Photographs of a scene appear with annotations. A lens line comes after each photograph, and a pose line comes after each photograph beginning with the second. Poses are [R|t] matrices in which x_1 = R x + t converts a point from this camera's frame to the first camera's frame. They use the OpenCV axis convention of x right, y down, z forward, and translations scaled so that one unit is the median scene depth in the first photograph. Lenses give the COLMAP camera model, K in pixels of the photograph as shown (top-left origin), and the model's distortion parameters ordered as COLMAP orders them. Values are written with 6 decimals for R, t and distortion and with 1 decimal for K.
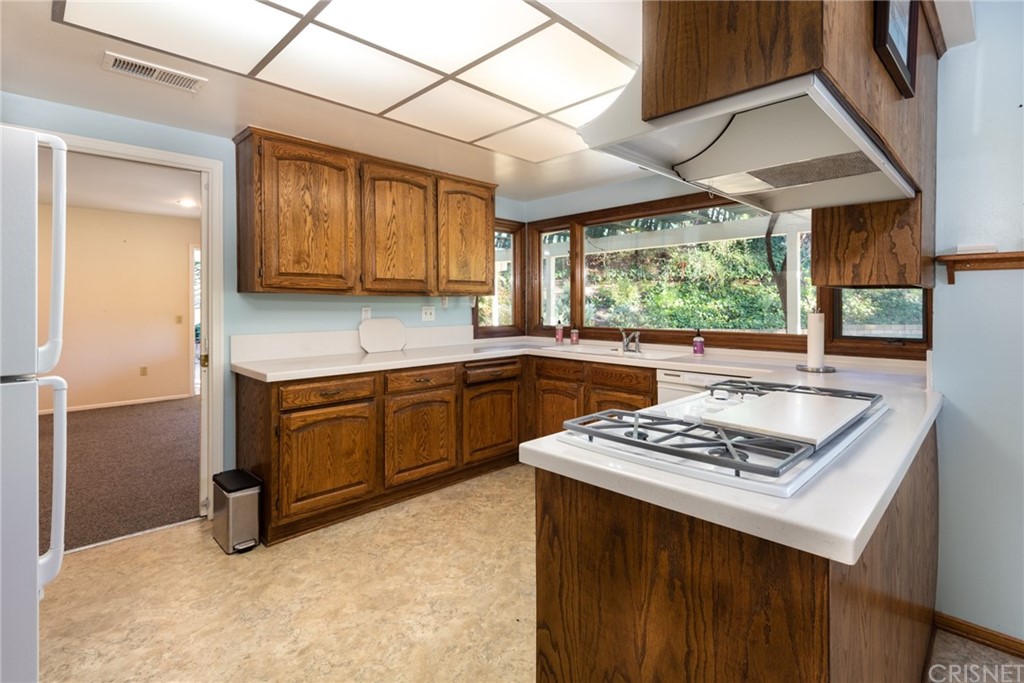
lens RADIAL K [[520.5, 0, 512.0], [0, 520.5, 341.5], [0, 0, 1]] dist [0.000062, -0.029468]
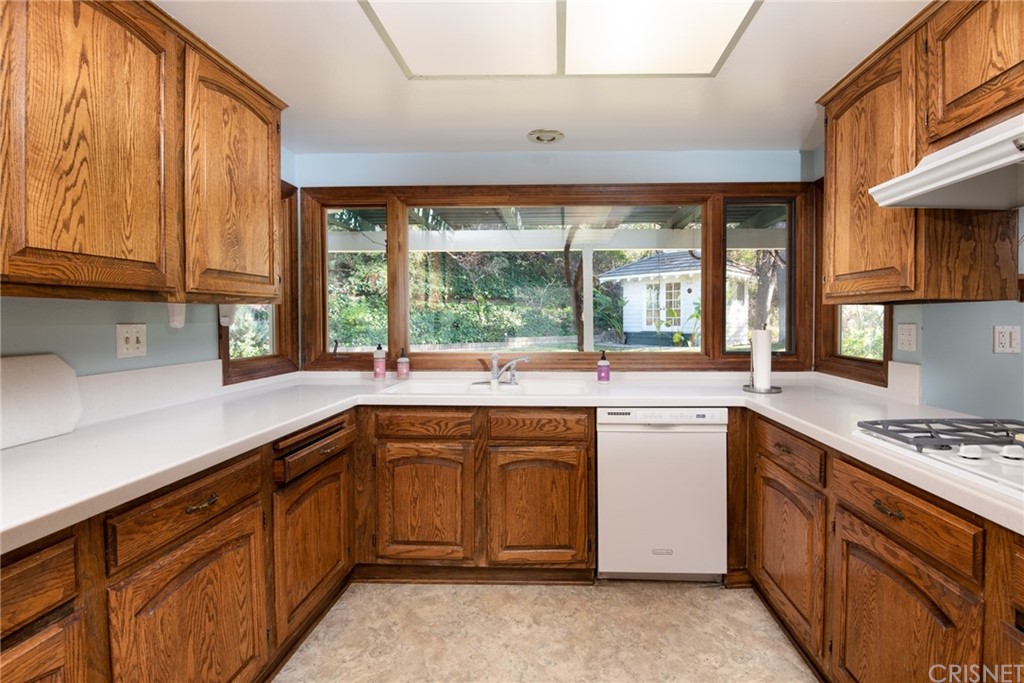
lens RADIAL K [[476.6, 0, 512.0], [0, 476.6, 341.5], [0, 0, 1]] dist [-0.003383, -0.021770]
pose [[0.700948, -0.032389, 0.712476, -0.252626], [0.050354, 0.998723, -0.004138, -0.039086], [-0.711432, 0.038777, 0.701684, 0.541068]]
